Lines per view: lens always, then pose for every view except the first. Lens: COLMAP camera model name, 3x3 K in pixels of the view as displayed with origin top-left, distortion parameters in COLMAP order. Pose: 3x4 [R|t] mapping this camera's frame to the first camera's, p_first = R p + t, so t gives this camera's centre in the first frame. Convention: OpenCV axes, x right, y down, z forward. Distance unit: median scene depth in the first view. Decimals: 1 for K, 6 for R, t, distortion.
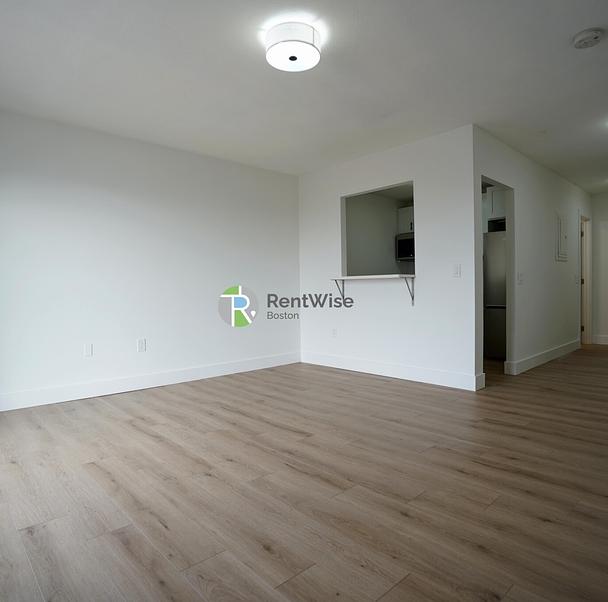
lens RADIAL K [[422.6, 0, 296.0], [0, 422.6, 302.7], [0, 0, 1]] dist [-0.065793, 0.038212]
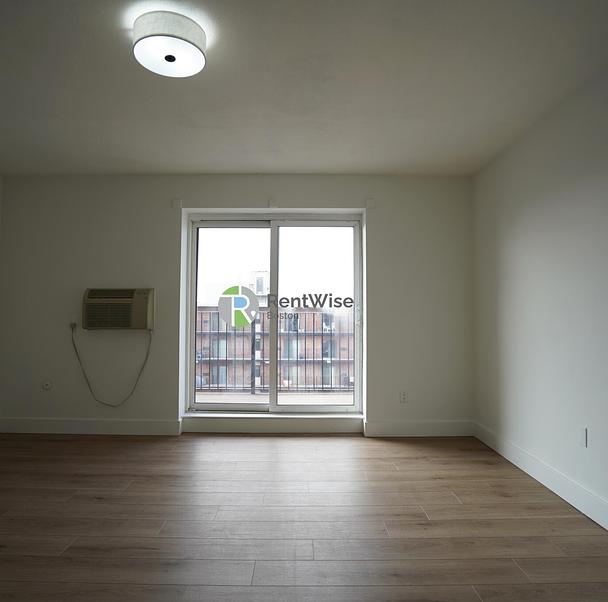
lens RADIAL K [[422.6, 0, 296.0], [0, 422.6, 302.7], [0, 0, 1]] dist [-0.065793, 0.038212]
pose [[-0.677154, -0.008947, -0.735787, 0.419665], [-0.006014, 0.999960, -0.006624, -0.128848], [0.735817, -0.000061, -0.677181, 1.800275]]
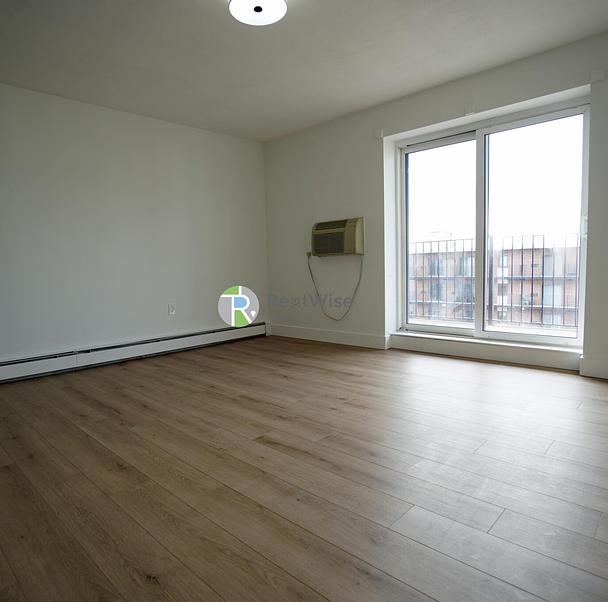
lens RADIAL K [[422.6, 0, 296.0], [0, 422.6, 302.7], [0, 0, 1]] dist [-0.065793, 0.038212]
pose [[-0.996793, 0.049468, -0.062897, 0.000176], [0.042551, 0.993356, 0.106924, -0.027227], [0.067768, 0.103904, -0.992276, 2.120542]]
